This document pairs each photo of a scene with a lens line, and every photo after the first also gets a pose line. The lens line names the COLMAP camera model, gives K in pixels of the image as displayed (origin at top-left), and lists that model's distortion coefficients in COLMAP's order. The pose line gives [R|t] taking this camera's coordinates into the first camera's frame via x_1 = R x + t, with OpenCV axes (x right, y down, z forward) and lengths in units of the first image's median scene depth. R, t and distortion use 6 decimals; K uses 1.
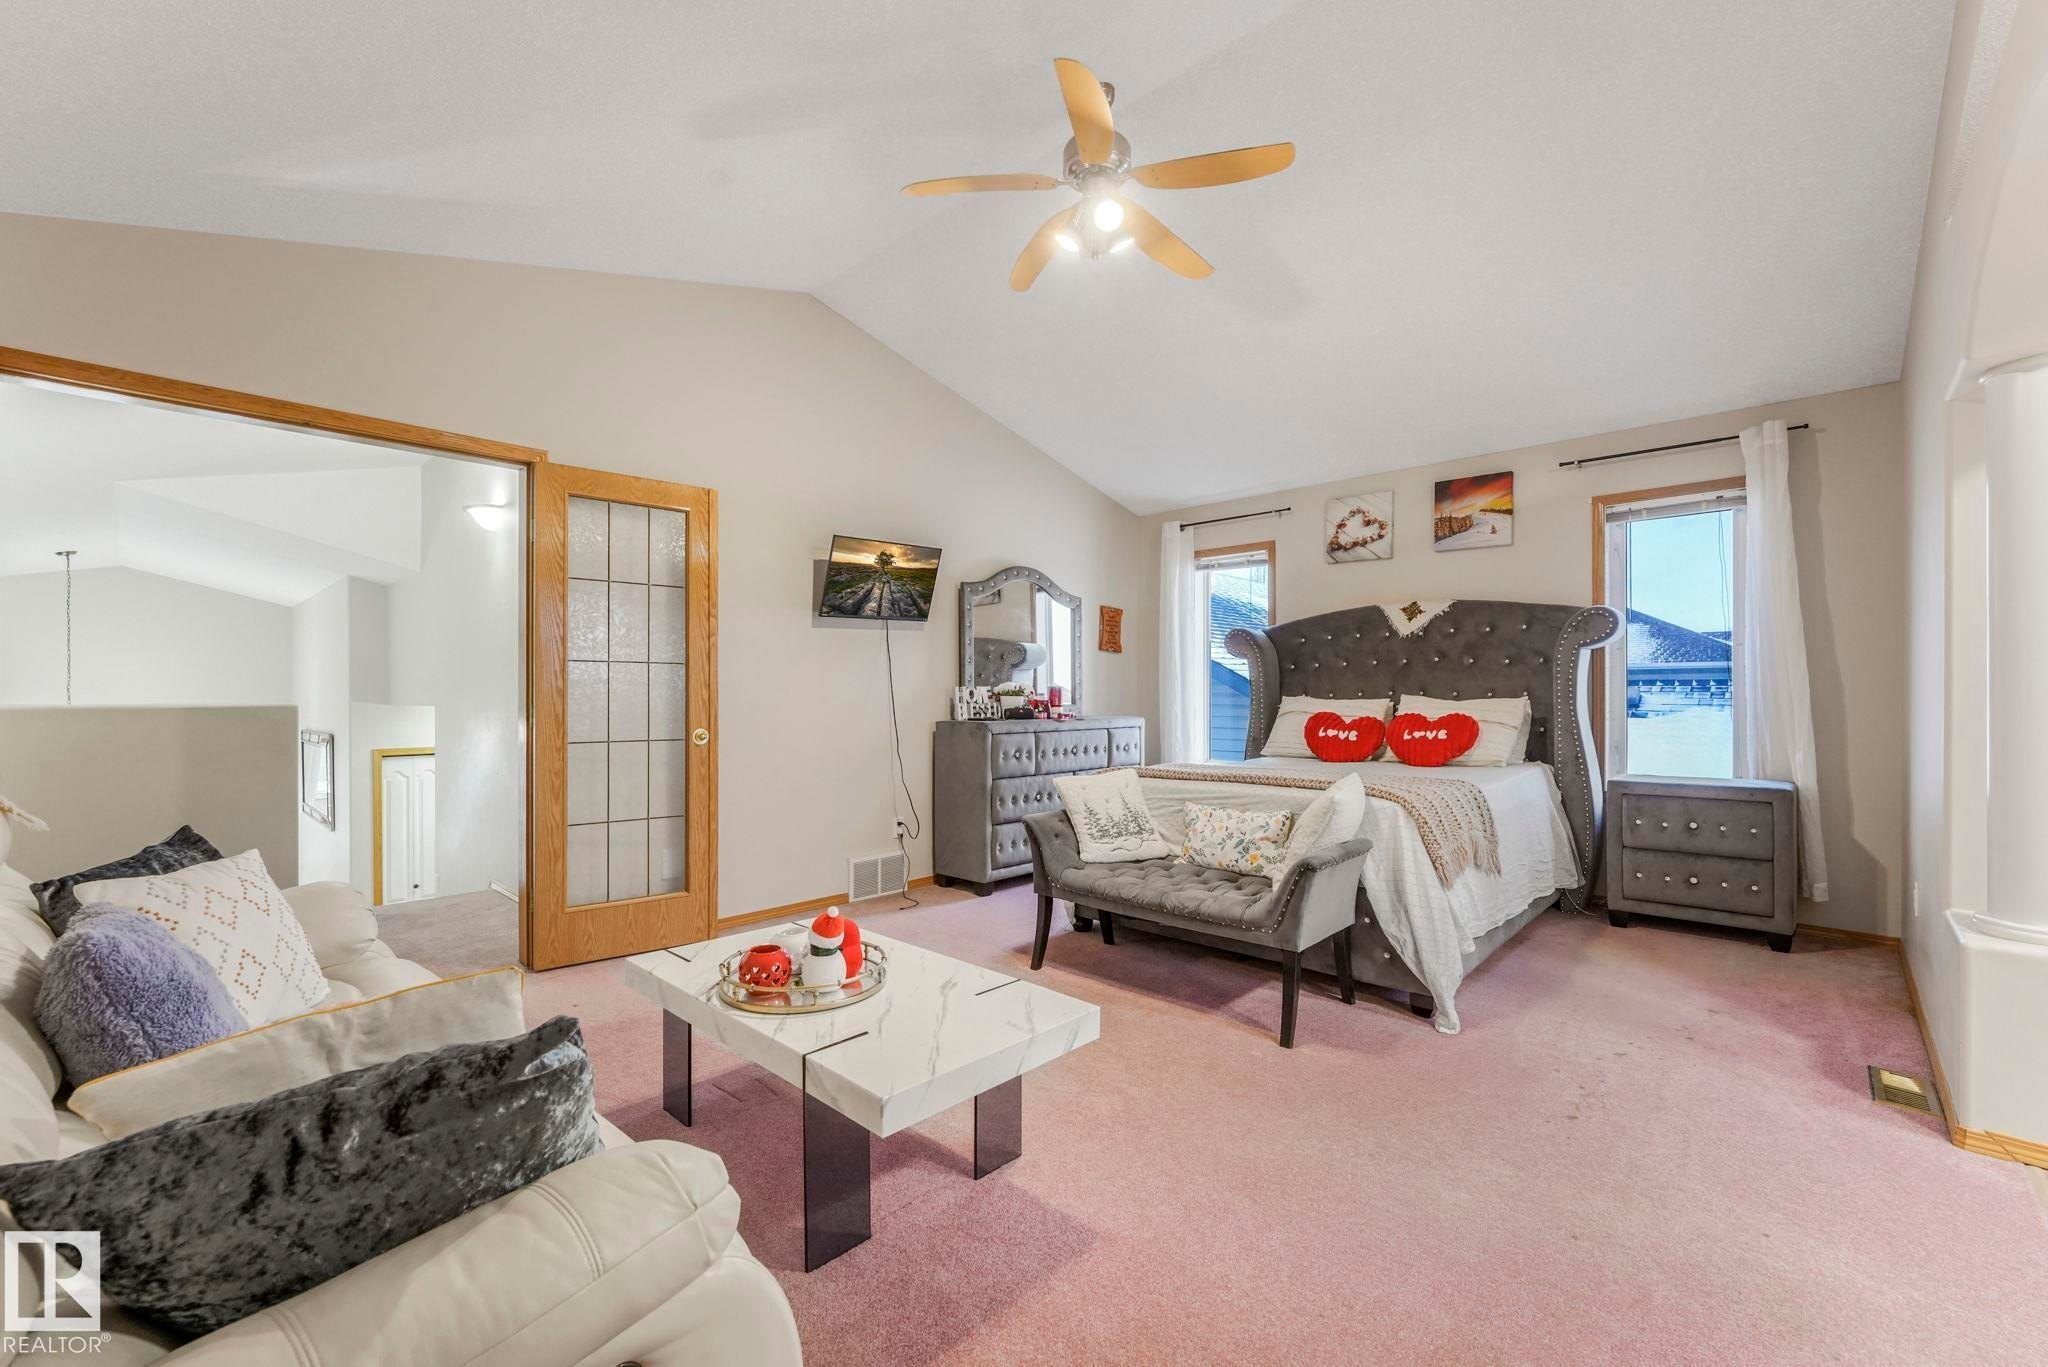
lens RADIAL K [[844.4, 0, 1020.4], [0, 844.4, 687.7], [0, 0, 1]] dist [0.001263, 0.000216]
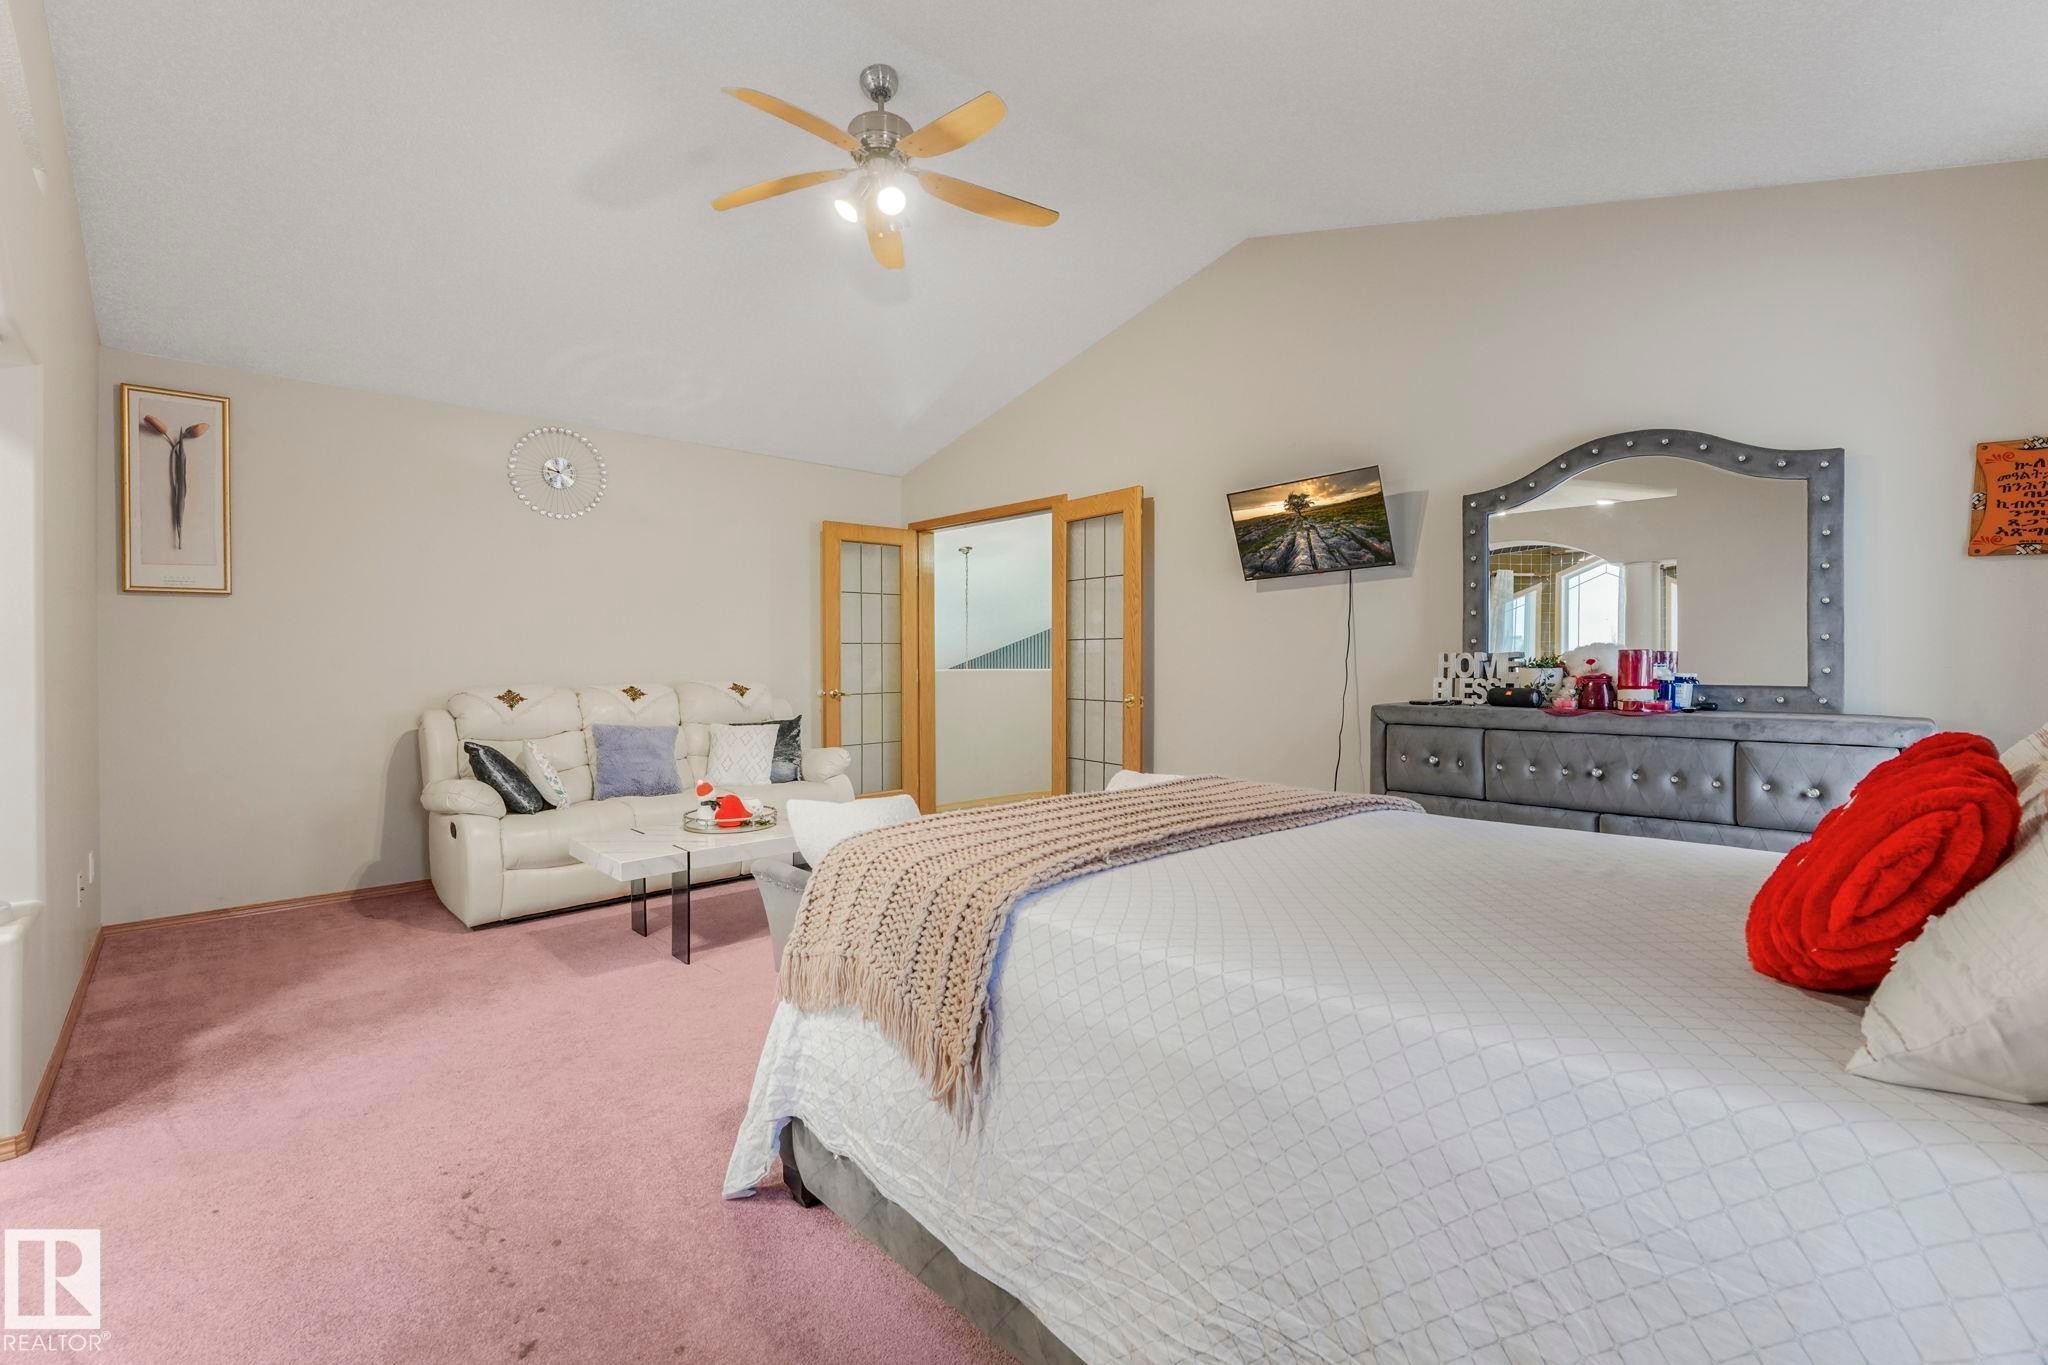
lens RADIAL K [[891.2, 0, 1020.9], [0, 891.2, 676.1], [0, 0, 1]] dist [-0.000287, -0.000040]
pose [[-0.058959, 0.009006, -0.998220, 0.720882], [0.002042, 0.999958, 0.008901, 0.010727], [0.998258, -0.001514, -0.058975, 0.766310]]
